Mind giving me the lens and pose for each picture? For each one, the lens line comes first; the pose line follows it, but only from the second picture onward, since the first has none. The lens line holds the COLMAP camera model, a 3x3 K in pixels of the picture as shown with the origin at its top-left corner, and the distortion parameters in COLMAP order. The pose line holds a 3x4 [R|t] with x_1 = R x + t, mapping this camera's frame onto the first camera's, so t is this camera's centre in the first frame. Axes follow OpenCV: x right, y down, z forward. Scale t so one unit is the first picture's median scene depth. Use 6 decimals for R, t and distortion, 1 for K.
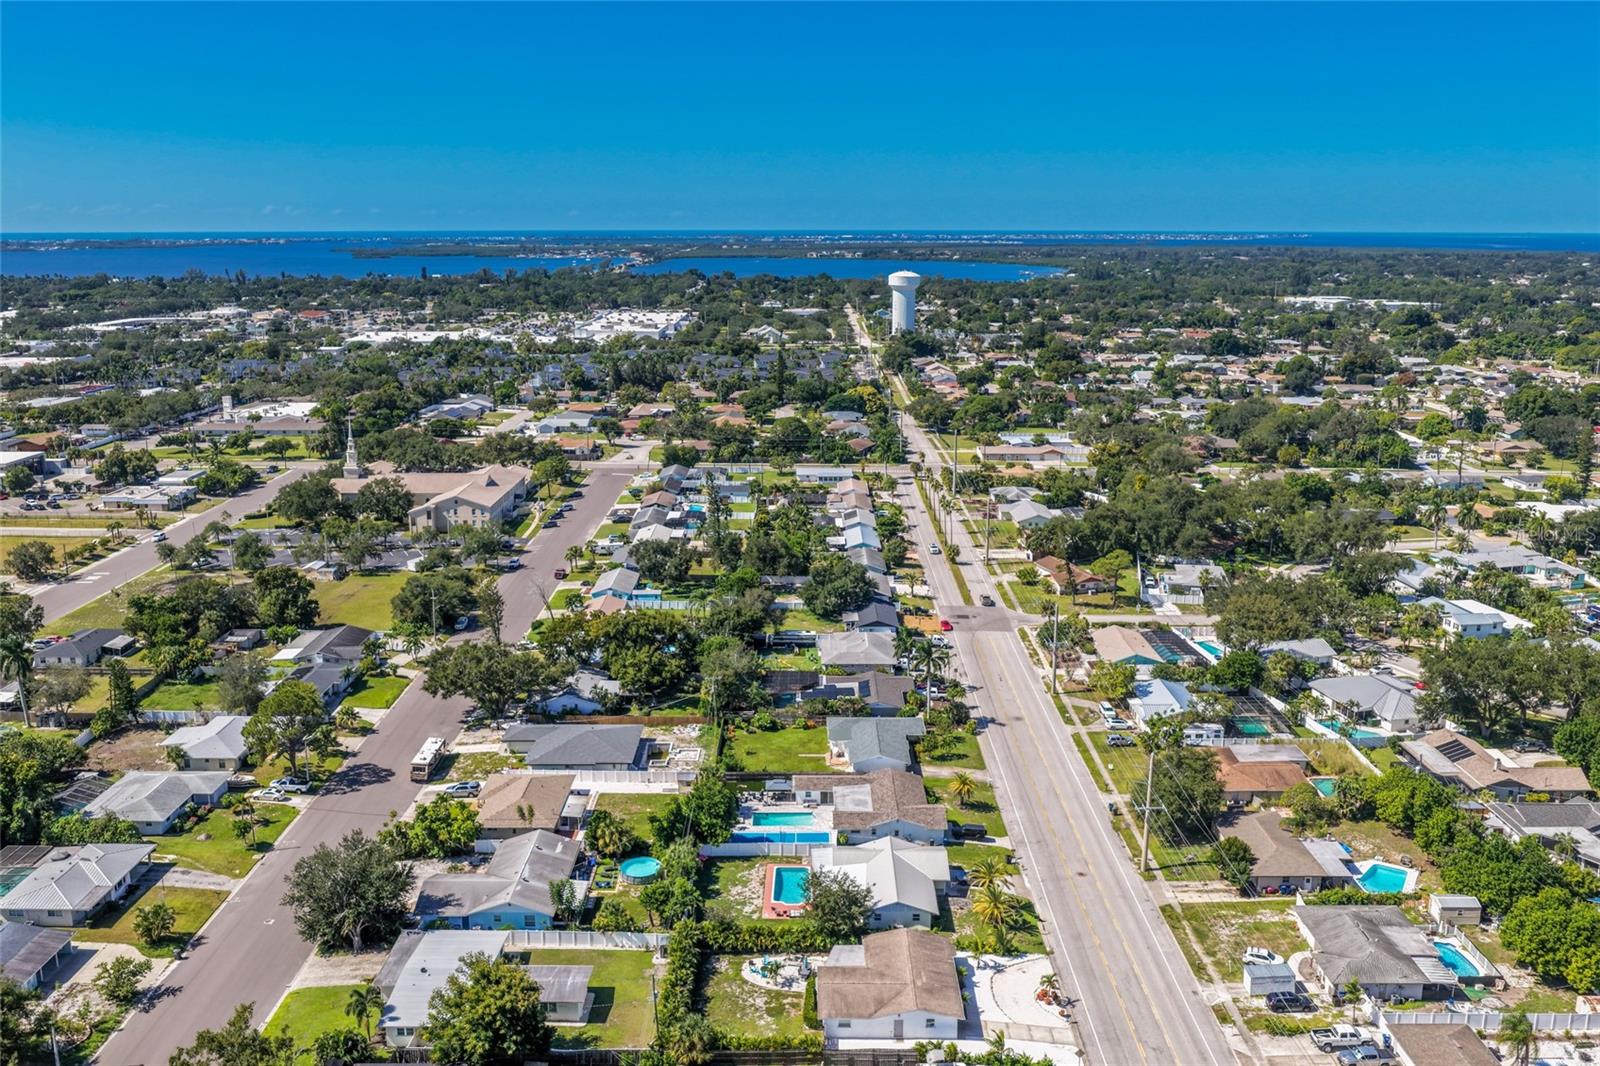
lens RADIAL K [[1362.7, 0, 805.8], [0, 1362.7, 531.6], [0, 0, 1]] dist [-0.022378, 0.011274]
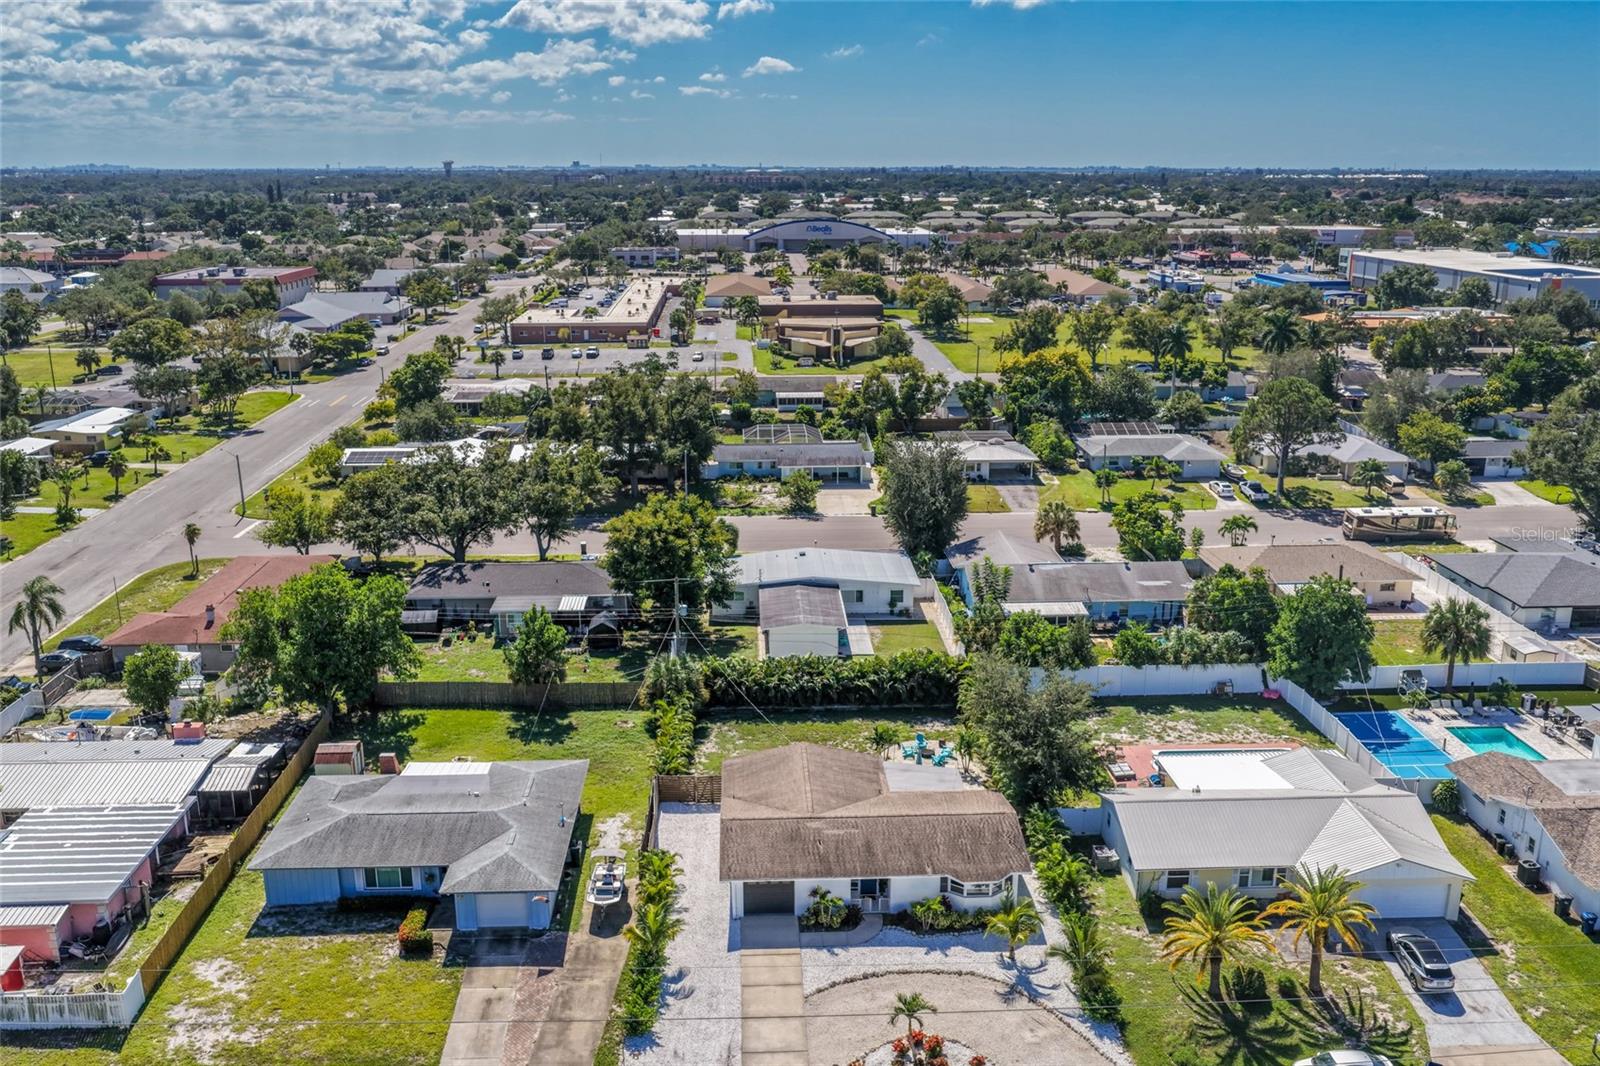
lens RADIAL K [[1362.7, 0, 805.8], [0, 1362.7, 531.6], [0, 0, 1]] dist [-0.022378, 0.011274]
pose [[0.048204, 0.260684, -0.964220, 0.348208], [-0.222826, 0.943821, 0.244029, 0.061644], [0.973666, 0.203090, 0.103583, 0.573282]]
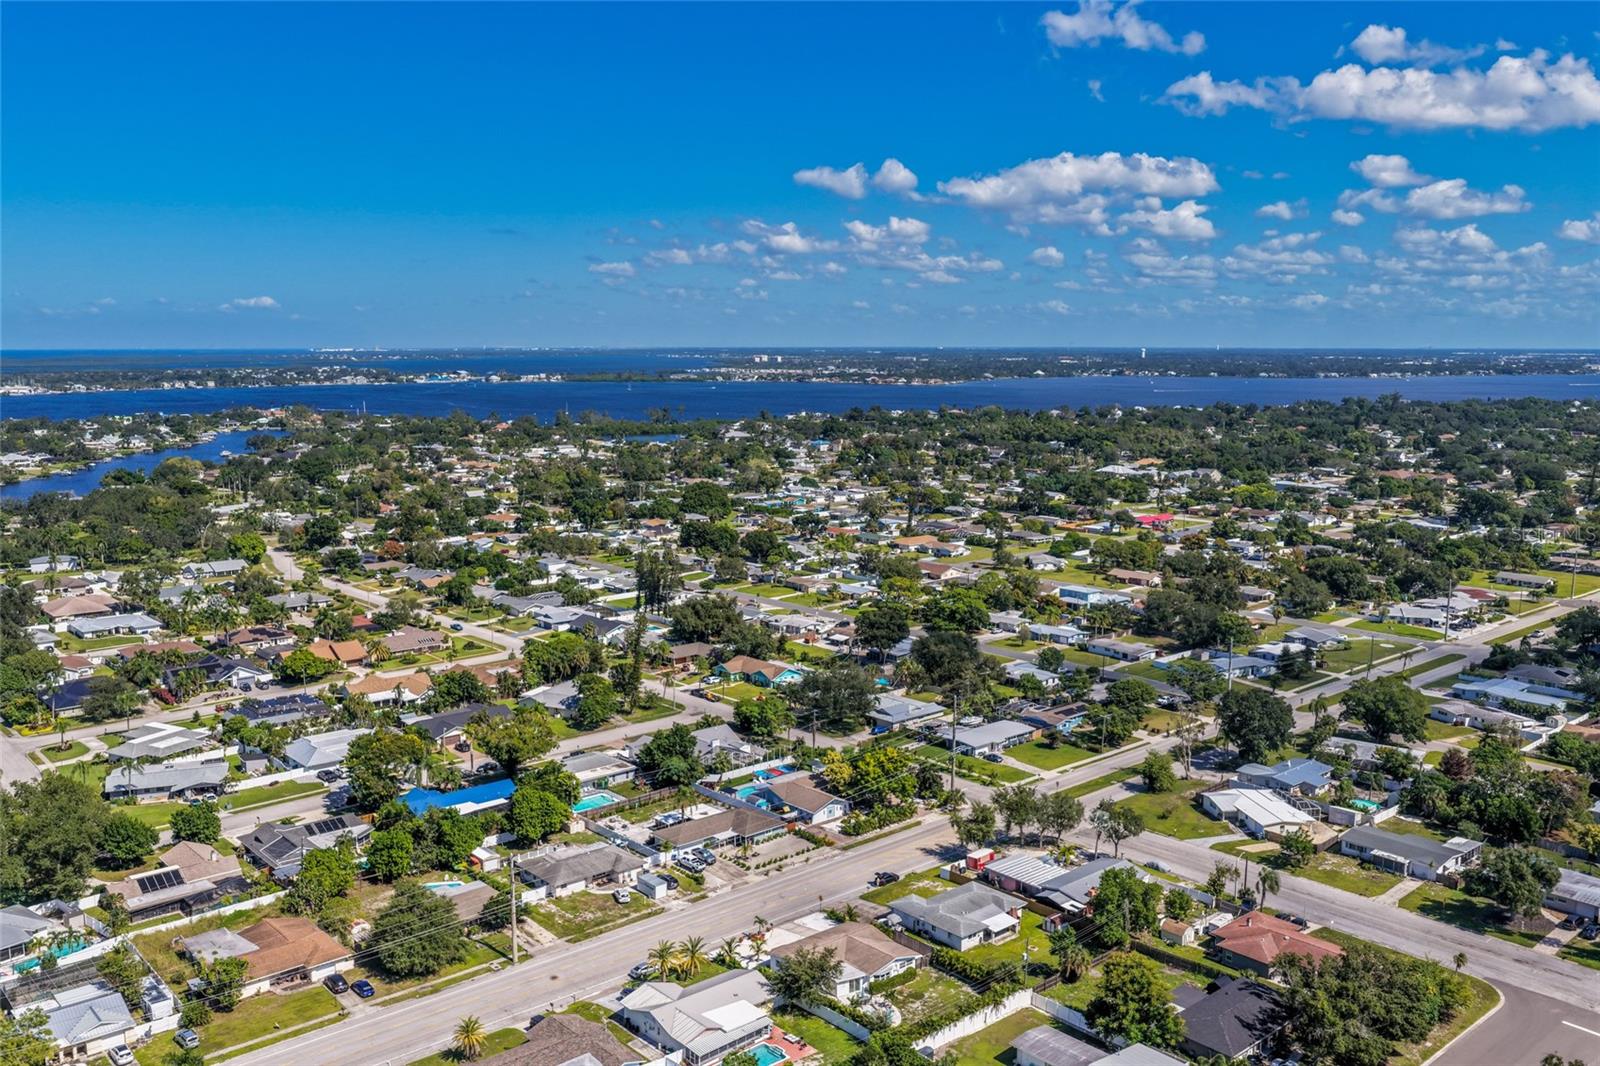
lens RADIAL K [[1362.7, 0, 805.8], [0, 1362.7, 531.6], [0, 0, 1]] dist [-0.022378, 0.011274]
pose [[-0.662647, -0.104622, 0.741588, -0.539201], [0.163737, 0.946002, 0.279767, -0.275413], [-0.730814, 0.306812, -0.609735, 1.079972]]
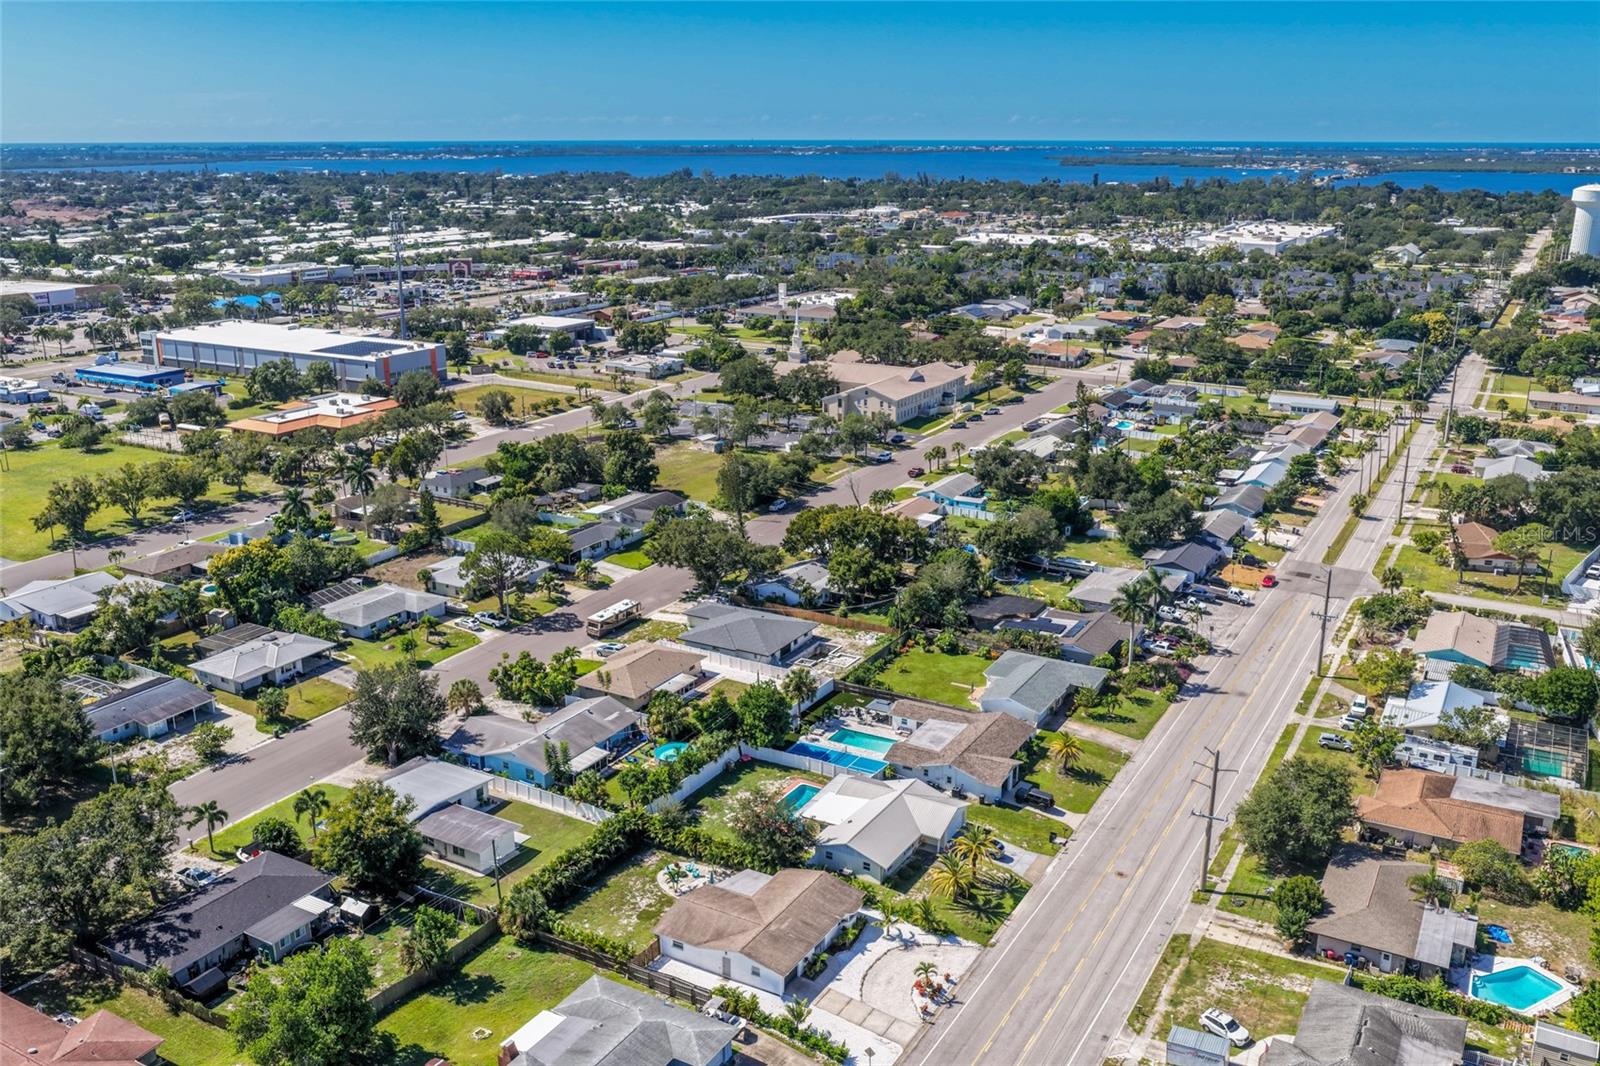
lens RADIAL K [[1362.7, 0, 805.8], [0, 1362.7, 531.6], [0, 0, 1]] dist [-0.022378, 0.011274]
pose [[0.869267, 0.138097, -0.474661, 0.310161], [-0.108399, 0.990067, 0.089533, -0.008381], [0.482311, -0.026376, 0.875603, 0.138533]]
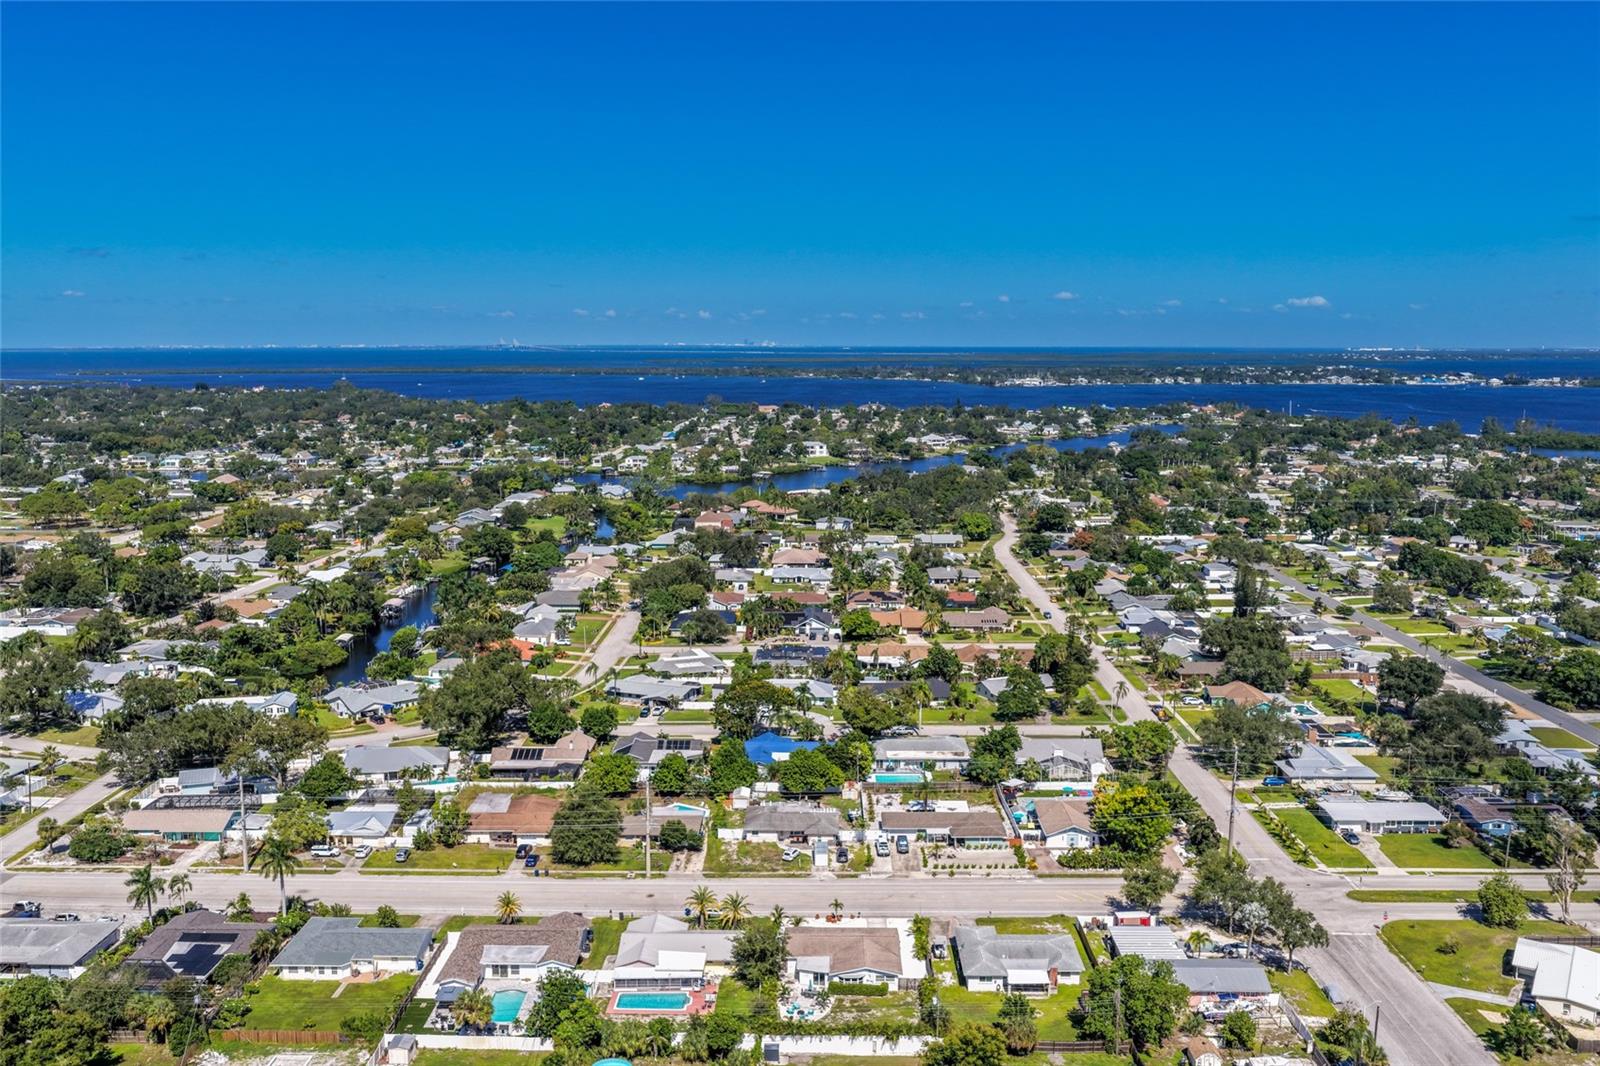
lens RADIAL K [[1345.7, 0, 795.7], [0, 1345.7, 607.9], [0, 0, 1]] dist [-0.017590, 0.005782]
pose [[0.017136, -0.195886, 0.980477, -0.730879], [0.220147, 0.957295, 0.187407, -0.155532], [-0.975316, 0.212637, 0.059528, 0.568494]]
